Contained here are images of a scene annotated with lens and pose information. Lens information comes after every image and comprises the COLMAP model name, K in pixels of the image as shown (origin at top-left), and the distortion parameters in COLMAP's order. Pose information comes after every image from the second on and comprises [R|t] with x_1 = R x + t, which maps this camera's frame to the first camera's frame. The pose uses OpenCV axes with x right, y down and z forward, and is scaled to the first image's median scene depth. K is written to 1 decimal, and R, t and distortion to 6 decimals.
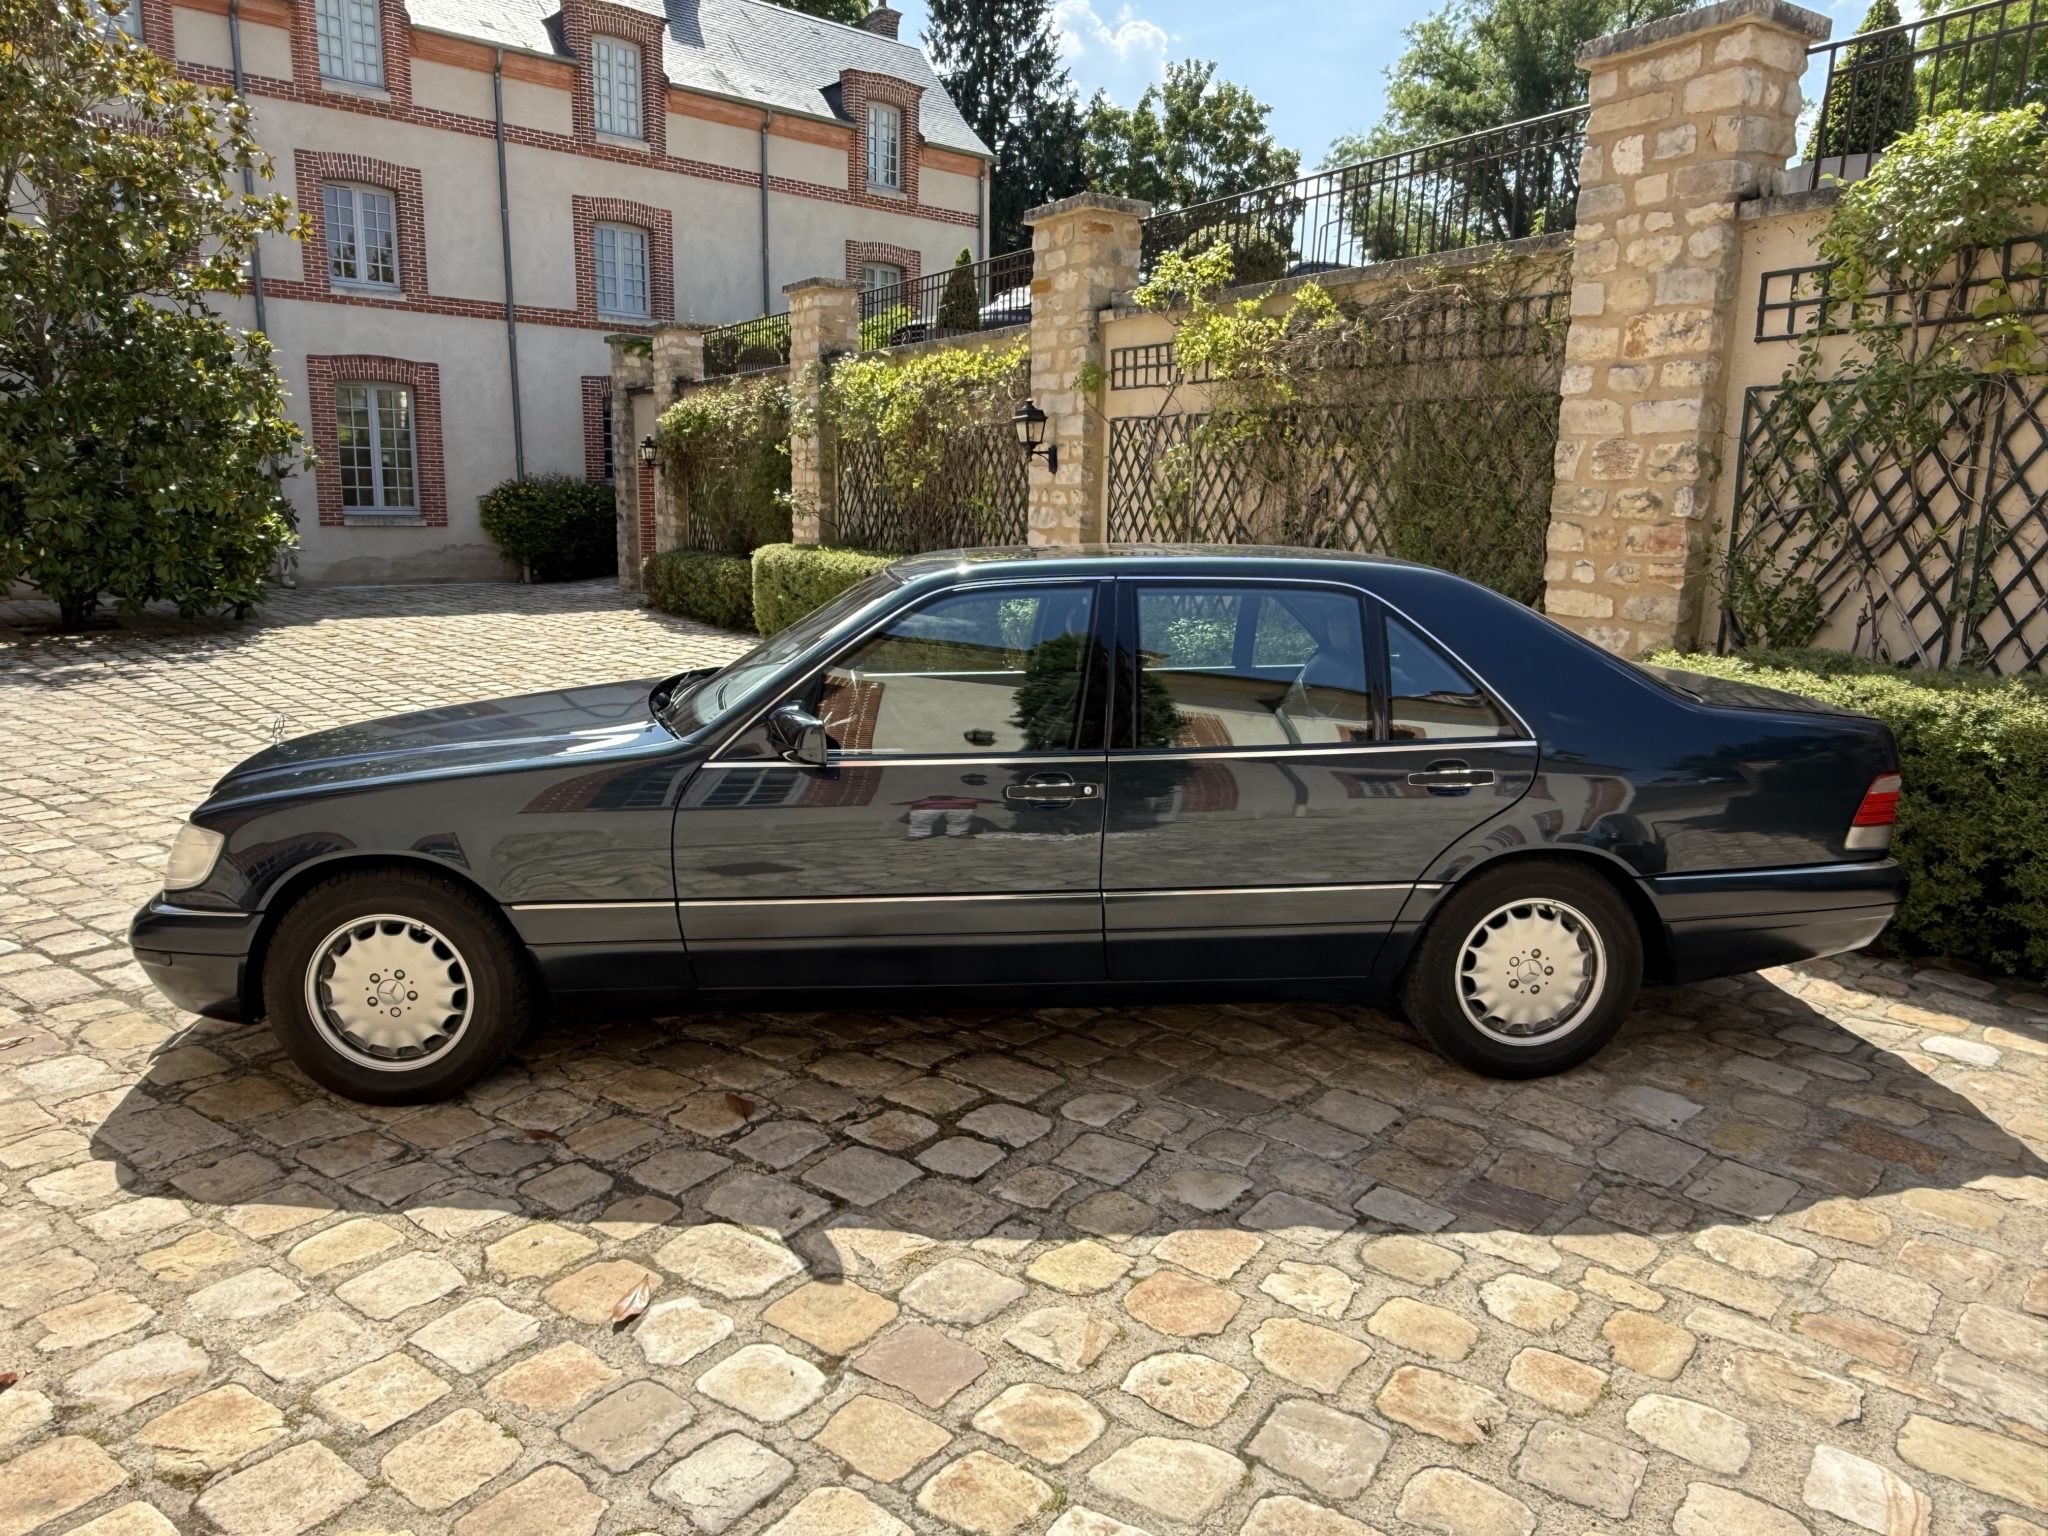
lens RADIAL K [[1392.1, 0, 1008.8], [0, 1392.1, 767.1], [0, 0, 1]] dist [-0.034829, 0.041952]
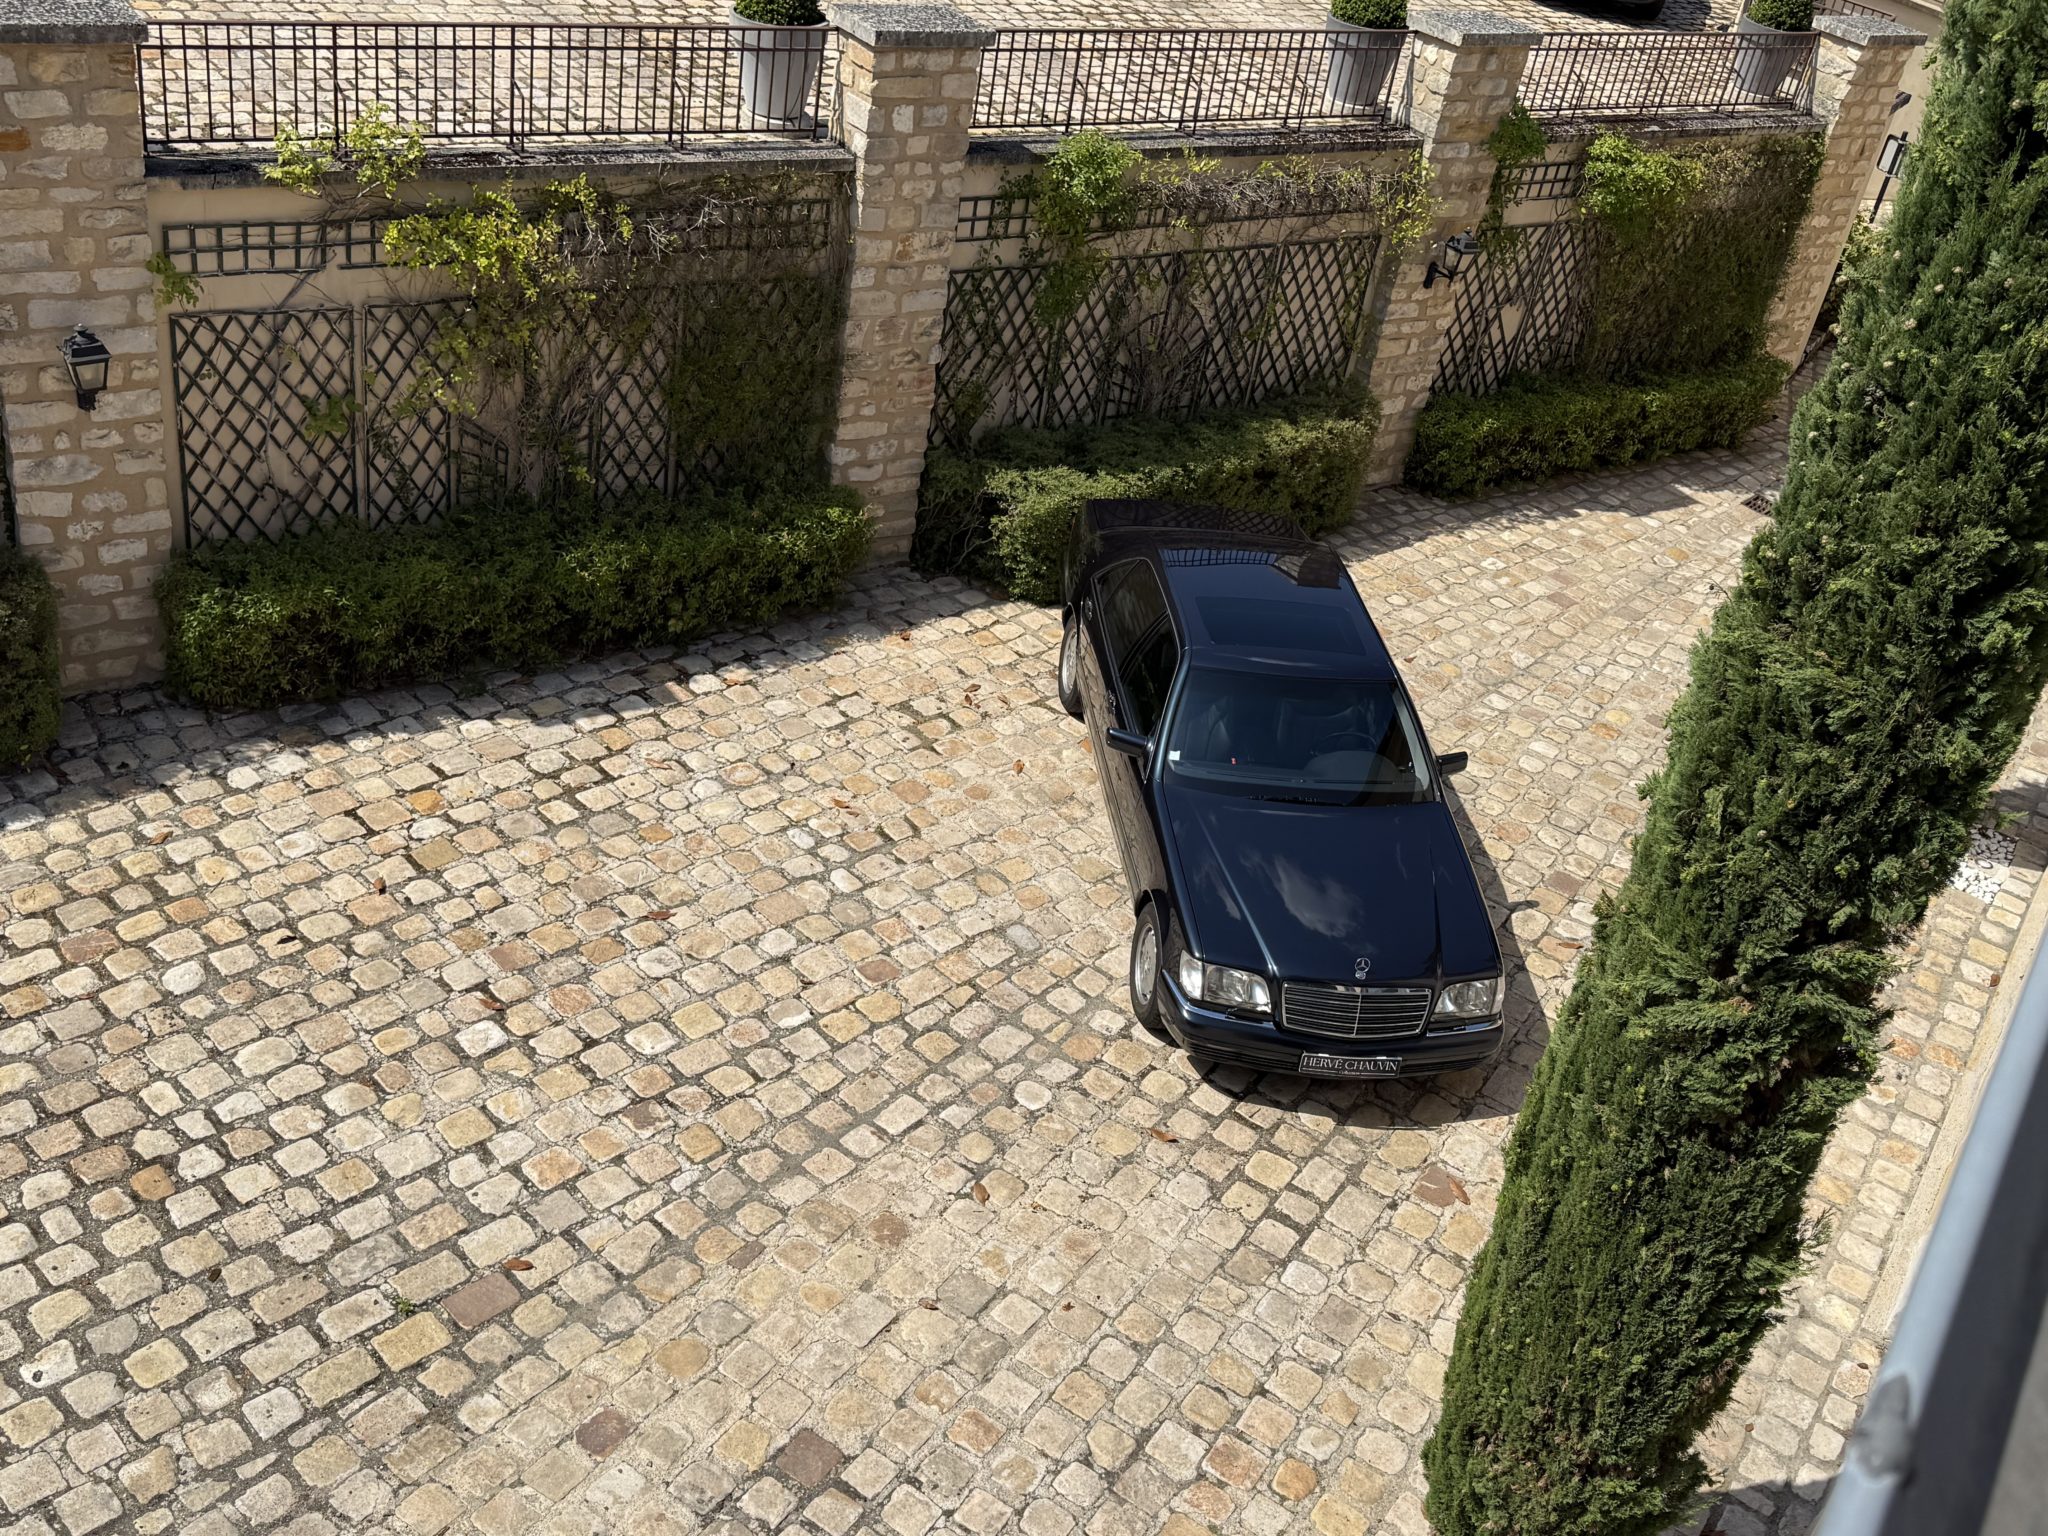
lens RADIAL K [[2038.6, 0, 1024.0], [0, 2038.6, 768.0], [0, 0, 1]] dist [0.204244, -0.472261]
pose [[-0.056067, -0.563871, 0.823957, -1.777015], [0.031732, 0.823832, 0.565945, -1.197231], [-0.997923, 0.057877, -0.028297, 1.105476]]
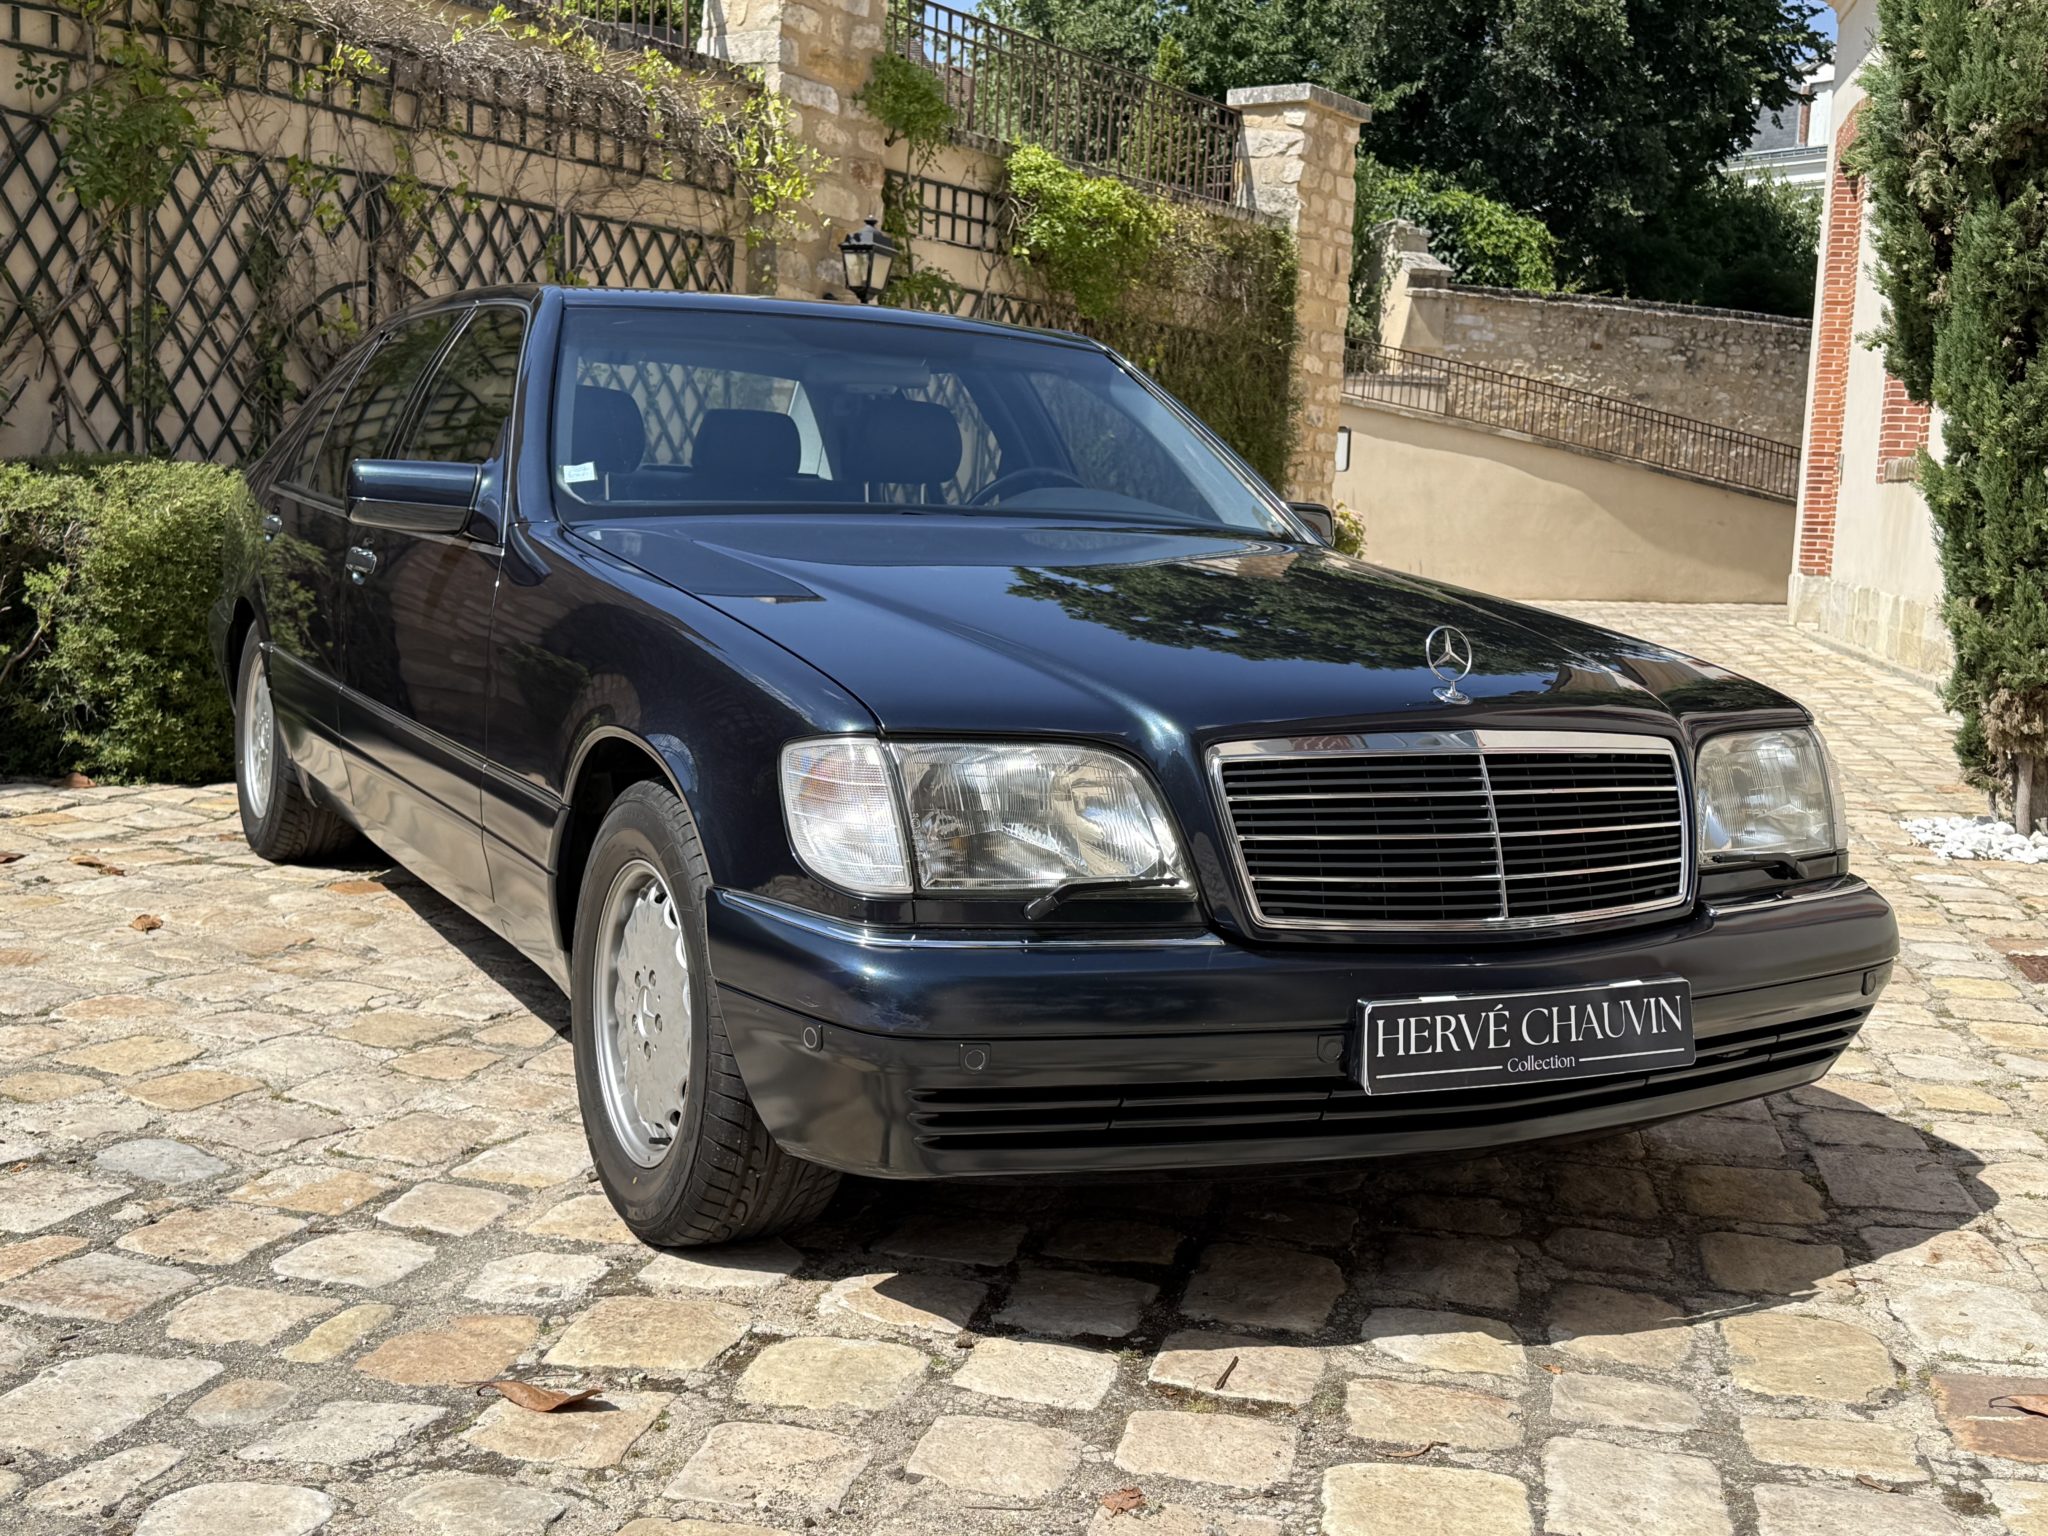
lens RADIAL K [[2228.0, 0, 1026.6], [0, 2228.0, 781.3], [0, 0, 1]] dist [0.186703, -0.434318]
pose [[-0.416737, -0.147112, 0.897044, -0.837562], [0.121678, 0.968910, 0.215426, -0.118979], [-0.900847, 0.198927, -0.385880, 1.065016]]
